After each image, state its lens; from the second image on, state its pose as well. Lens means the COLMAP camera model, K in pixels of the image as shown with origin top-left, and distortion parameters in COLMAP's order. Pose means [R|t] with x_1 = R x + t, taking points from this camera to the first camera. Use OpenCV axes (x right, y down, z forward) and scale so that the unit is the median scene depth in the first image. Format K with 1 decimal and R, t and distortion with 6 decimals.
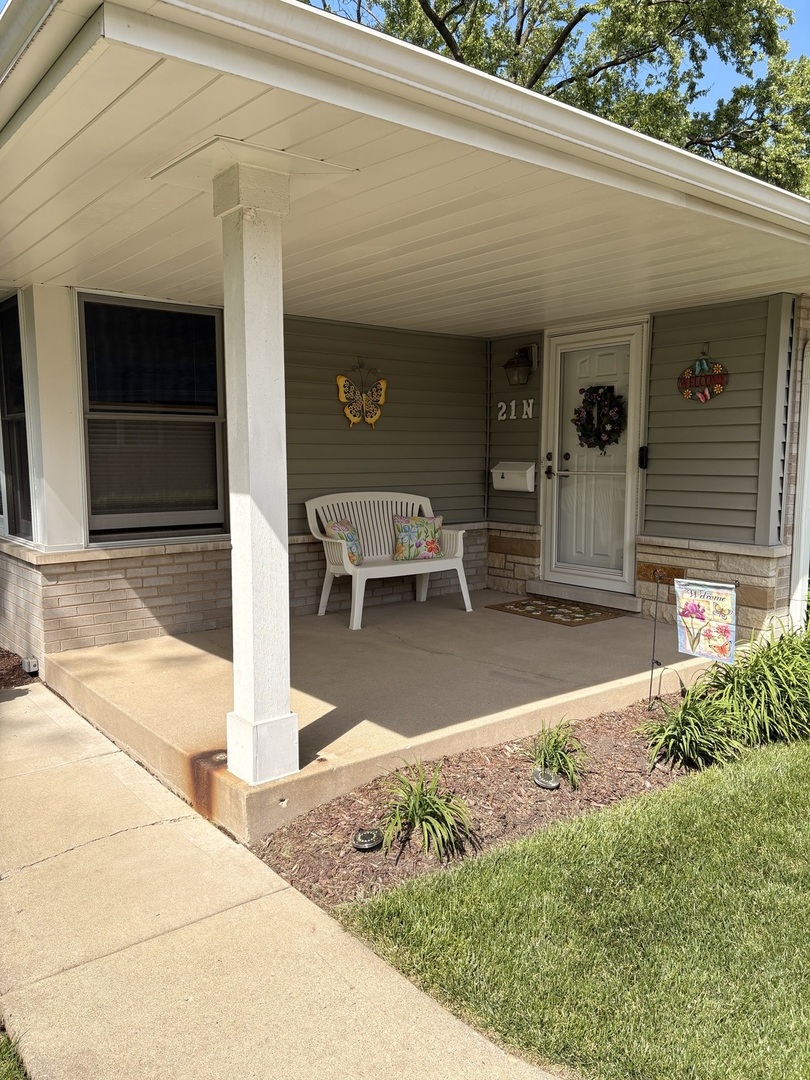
lens RADIAL K [[805.9, 0, 404.0], [0, 805.9, 539.5], [0, 0, 1]] dist [0.049932, -0.047810]
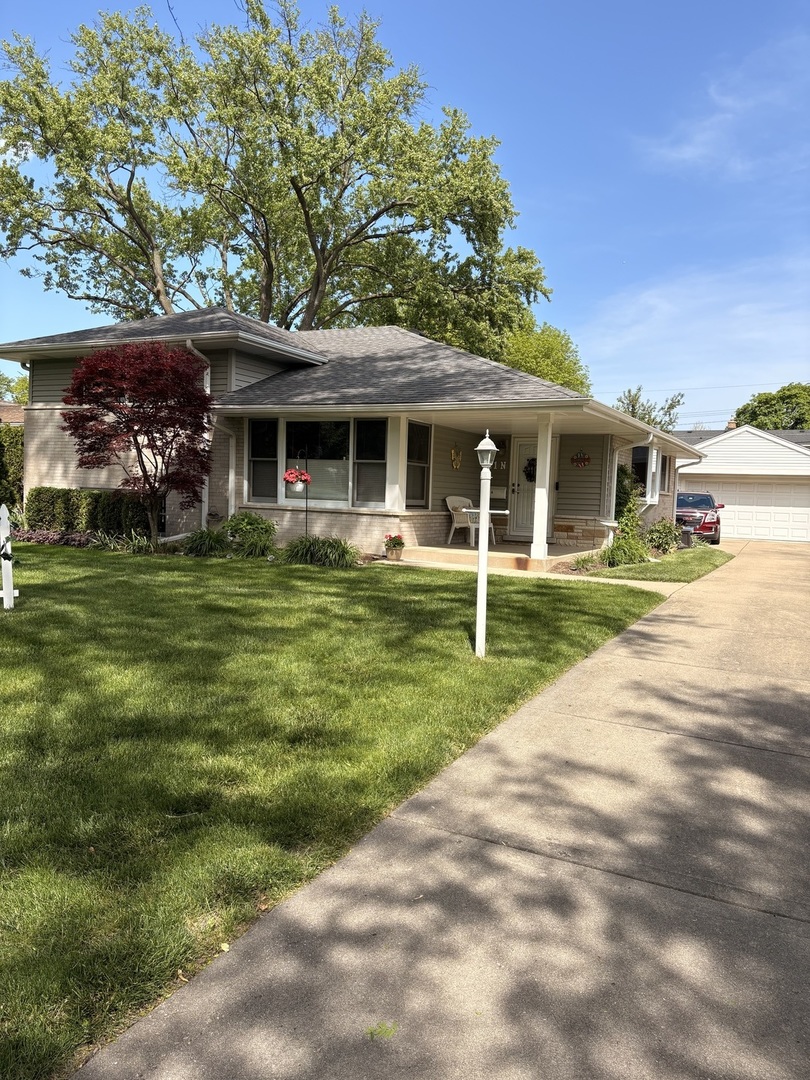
lens RADIAL K [[805.9, 0, 404.7], [0, 805.9, 541.9], [0, 0, 1]] dist [0.049932, -0.047810]
pose [[0.911801, 0.006598, 0.410579, -1.282884], [0.012467, 0.998965, -0.043739, 0.198582], [-0.410443, 0.045000, 0.910775, -1.255468]]
